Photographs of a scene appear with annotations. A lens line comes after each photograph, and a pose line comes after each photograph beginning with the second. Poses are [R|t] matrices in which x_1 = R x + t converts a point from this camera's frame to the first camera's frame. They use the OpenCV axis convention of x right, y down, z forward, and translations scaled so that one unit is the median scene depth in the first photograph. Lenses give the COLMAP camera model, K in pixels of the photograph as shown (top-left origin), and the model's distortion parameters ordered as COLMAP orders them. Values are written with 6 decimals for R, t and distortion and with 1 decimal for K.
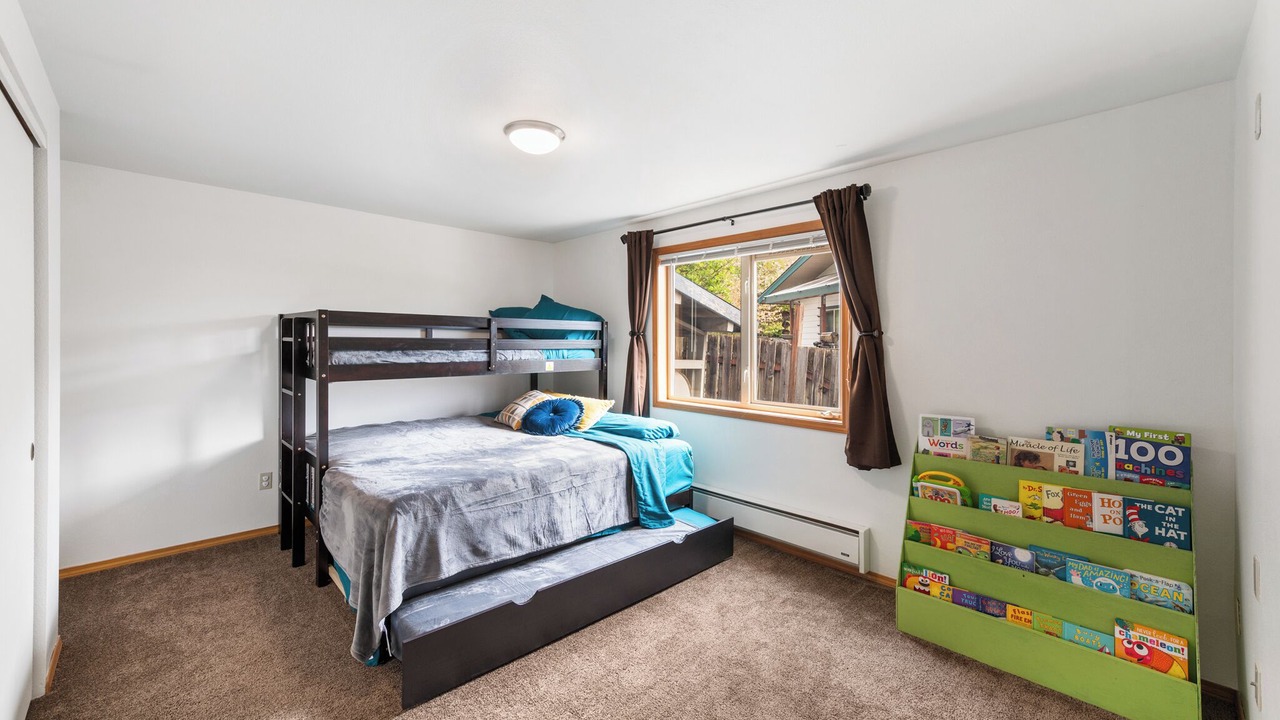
lens RADIAL K [[509.5, 0, 635.8], [0, 509.5, 343.6], [0, 0, 1]] dist [0.015699, -0.000184]
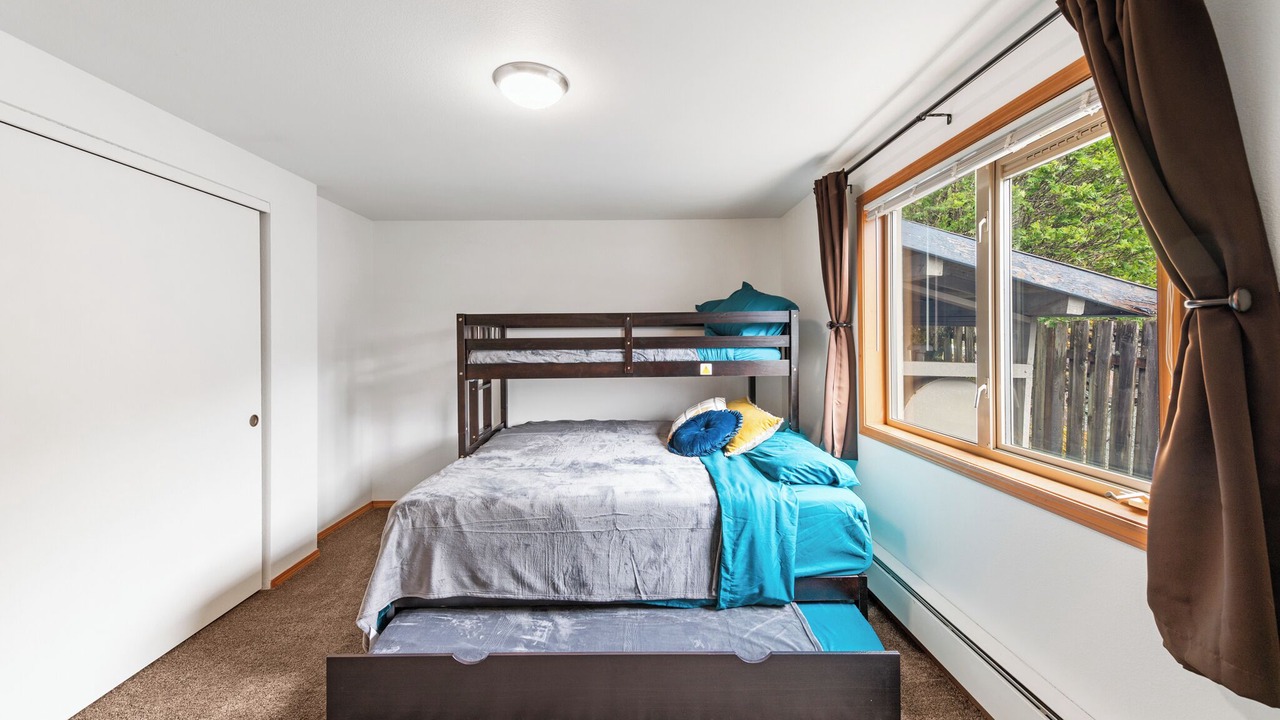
lens RADIAL K [[509.5, 0, 635.8], [0, 509.5, 343.6], [0, 0, 1]] dist [0.015699, -0.000184]
pose [[0.728697, -0.010533, -0.684756, 0.411369], [0.013367, 0.999910, -0.001156, 0.004772], [0.684706, -0.008311, 0.728772, 0.455084]]
